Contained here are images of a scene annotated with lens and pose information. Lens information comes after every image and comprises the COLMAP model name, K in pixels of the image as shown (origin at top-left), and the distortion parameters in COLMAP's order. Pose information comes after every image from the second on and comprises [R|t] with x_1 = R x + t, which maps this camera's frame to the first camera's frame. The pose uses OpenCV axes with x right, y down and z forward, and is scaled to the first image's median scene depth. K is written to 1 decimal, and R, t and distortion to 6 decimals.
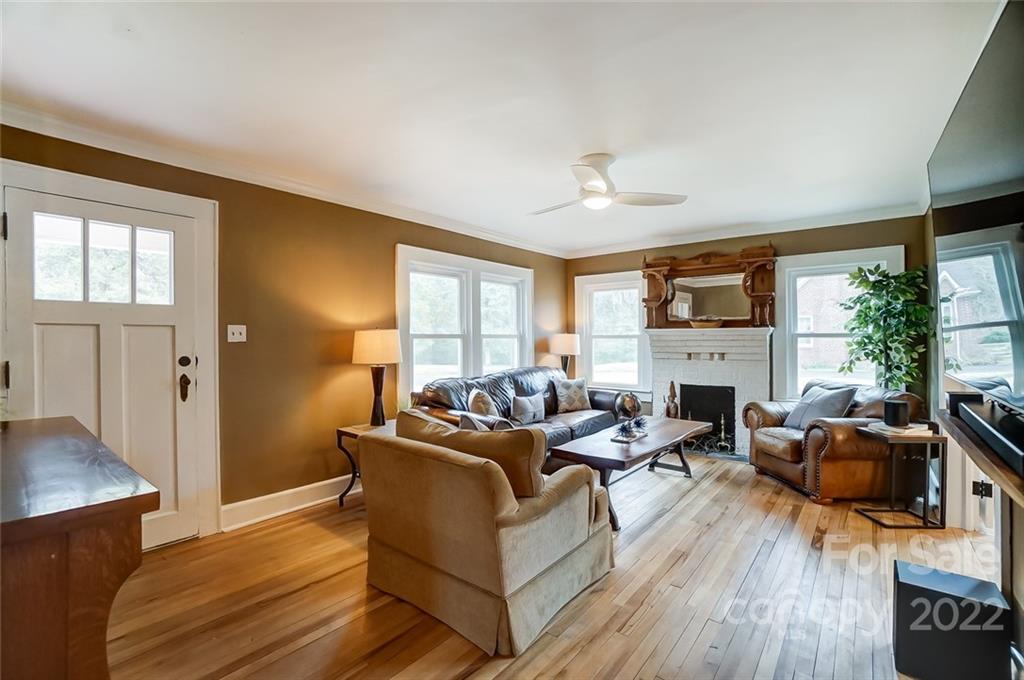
lens RADIAL K [[466.3, 0, 505.9], [0, 466.3, 339.0], [0, 0, 1]] dist [-0.002898, 0.004378]
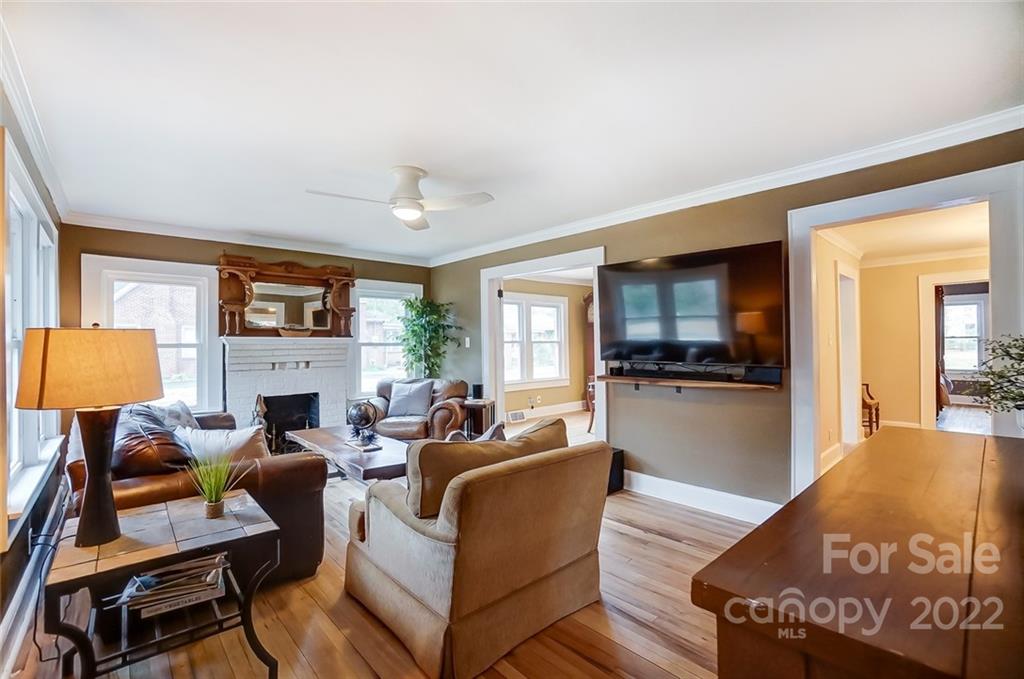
lens RADIAL K [[466.3, 0, 510.4], [0, 466.3, 342.8], [0, 0, 1]] dist [-0.002898, 0.004378]
pose [[0.176724, 0.005181, 0.984247, -0.480980], [0.011363, 0.999909, -0.007303, 0.001649], [-0.984195, 0.012475, 0.176649, 0.375938]]
